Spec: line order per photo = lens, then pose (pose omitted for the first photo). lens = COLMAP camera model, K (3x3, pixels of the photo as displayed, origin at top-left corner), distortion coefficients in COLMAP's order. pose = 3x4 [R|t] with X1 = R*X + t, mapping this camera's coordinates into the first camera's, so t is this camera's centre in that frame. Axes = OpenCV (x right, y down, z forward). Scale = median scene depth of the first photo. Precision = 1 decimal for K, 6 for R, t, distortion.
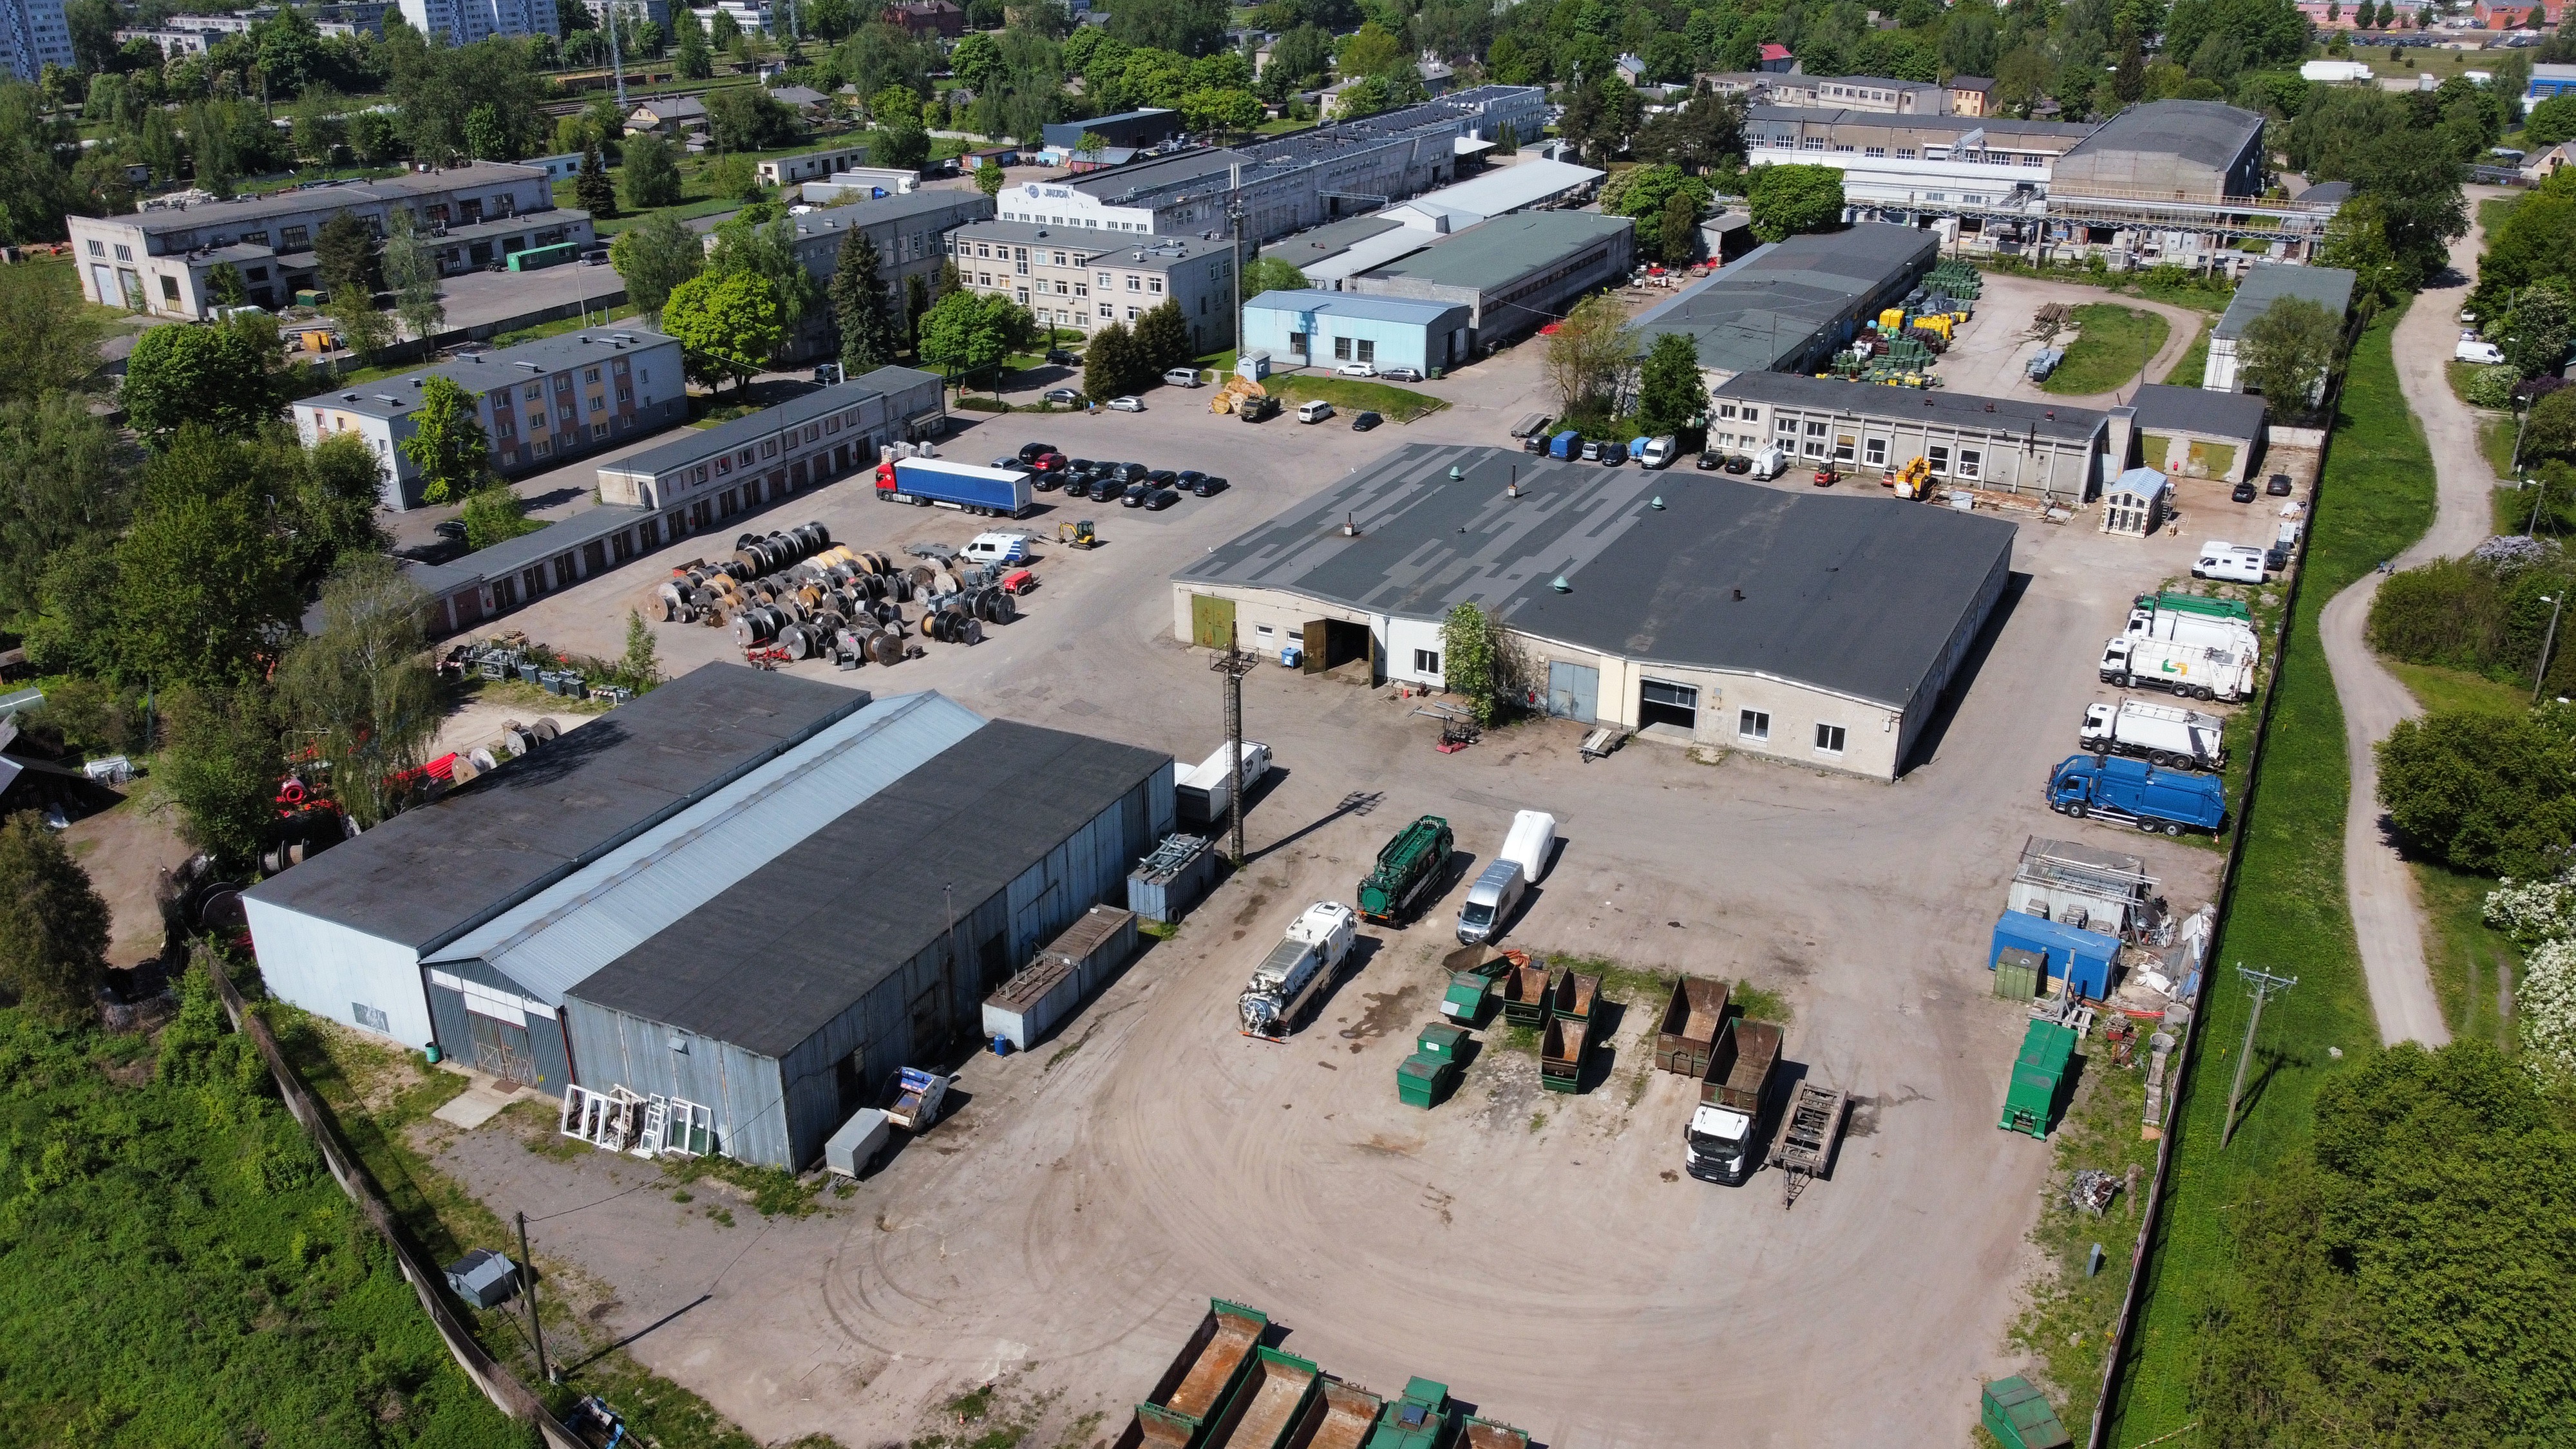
lens RADIAL K [[1956.3, 0, 1285.4], [0, 1956.3, 715.1], [0, 0, 1]] dist [-0.006113, 0.000142]
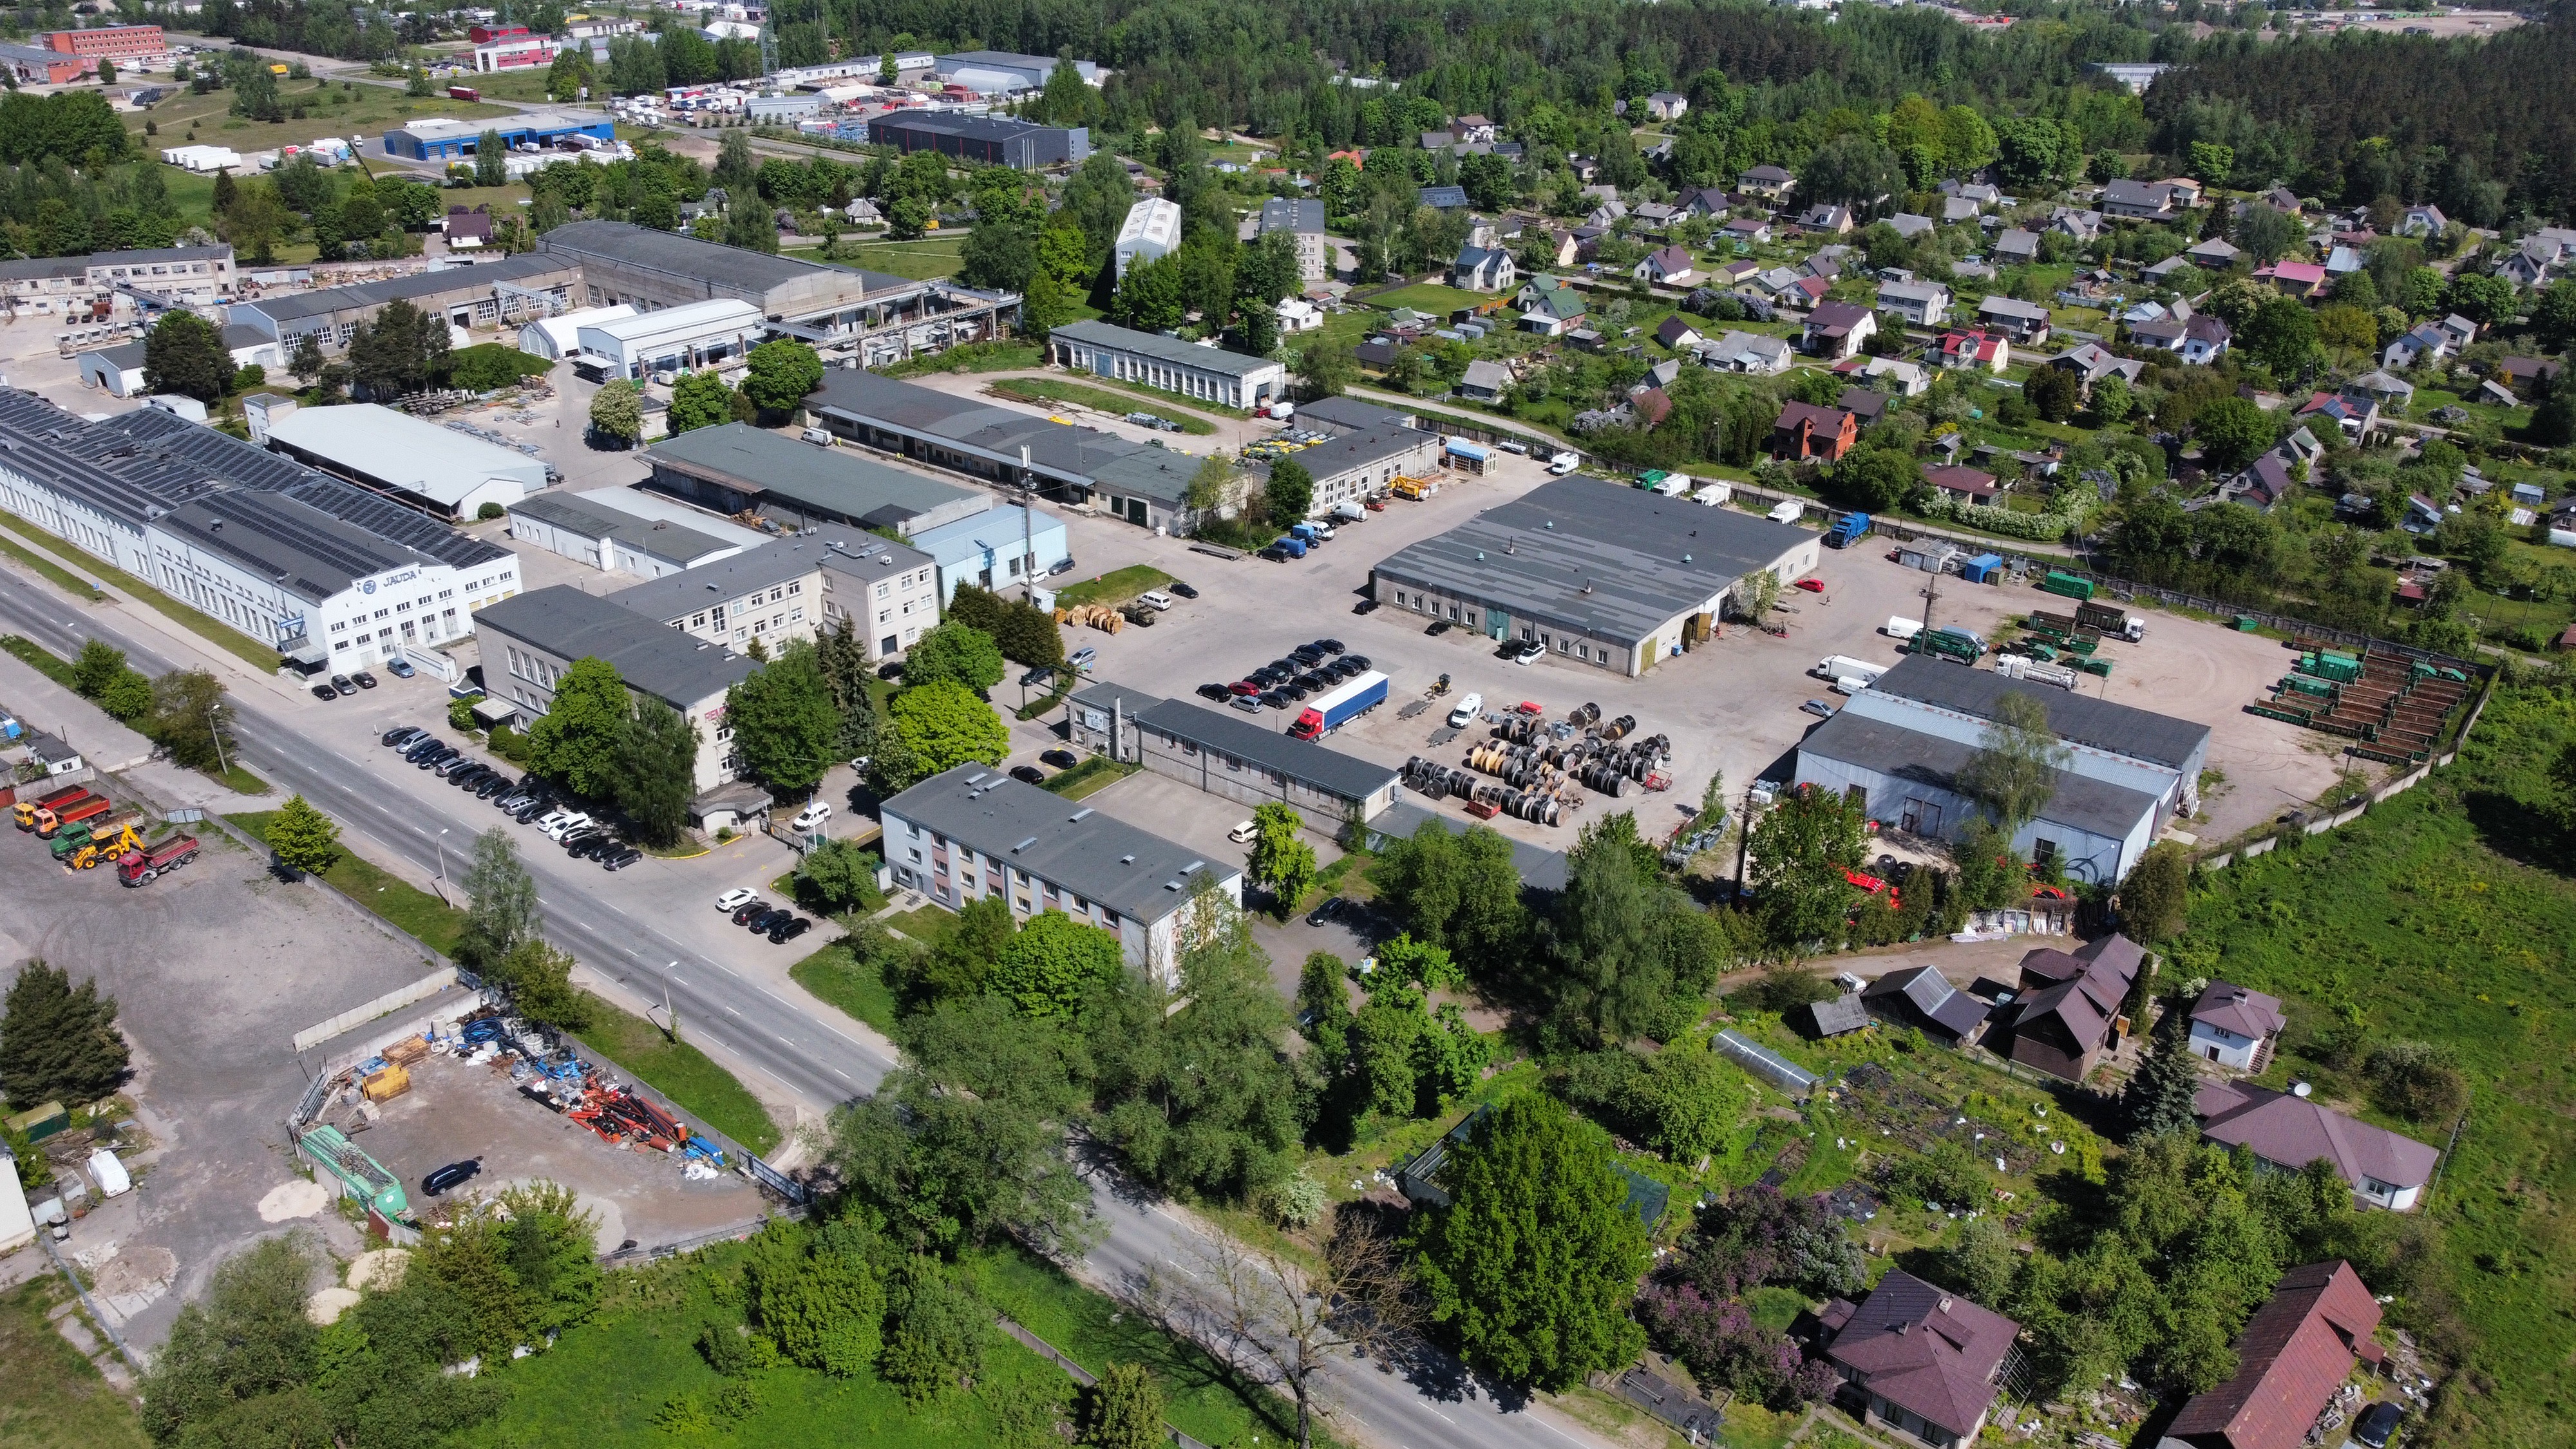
lens RADIAL K [[1956.3, 0, 1285.4], [0, 1956.3, 715.1], [0, 0, 1]] dist [-0.006113, 0.000142]
pose [[0.187514, -0.407625, 0.893689, -0.955017], [0.377599, 0.869830, 0.317514, -0.385375], [-0.906784, 0.277918, 0.317024, 0.433146]]
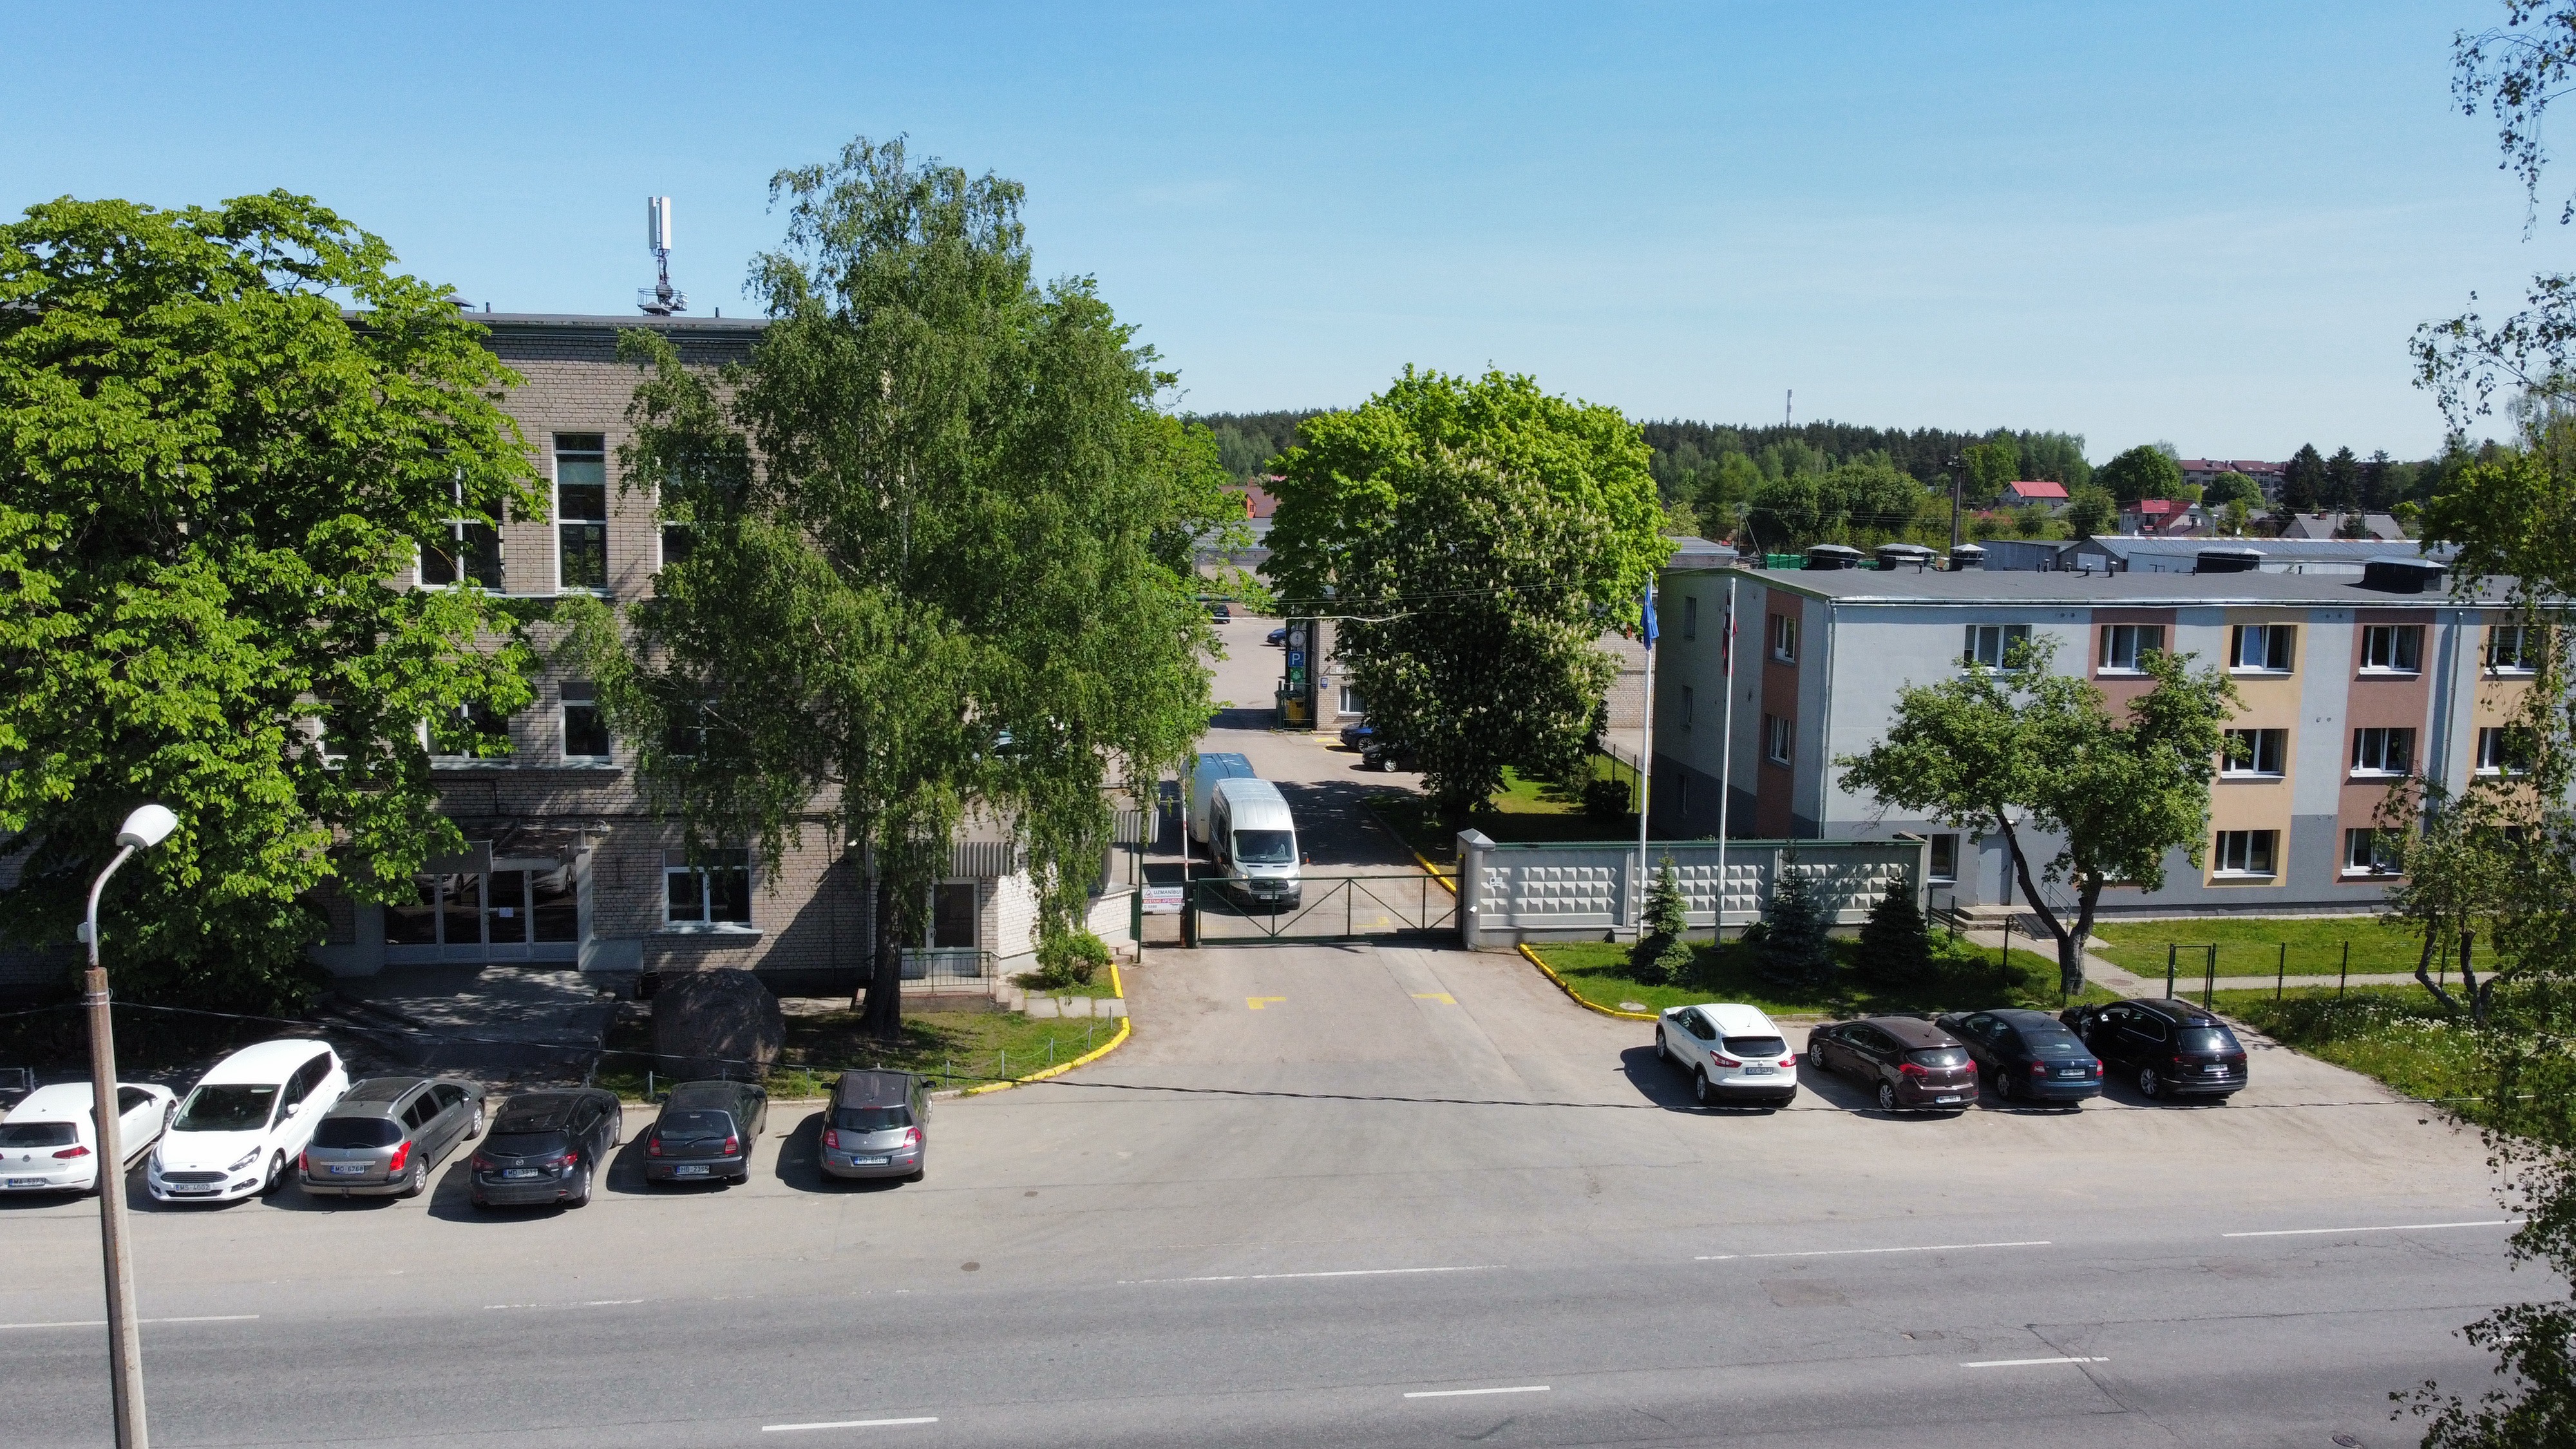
lens RADIAL K [[1967.9, 0, 1292.0], [0, 1967.9, 677.1], [0, 0, 1]] dist [0.005682, -0.026201]
pose [[-0.598000, -0.093891, 0.795978, -0.427637], [0.299669, 0.894897, 0.330693, -0.243025], [-0.743367, 0.436285, -0.507012, 0.988048]]
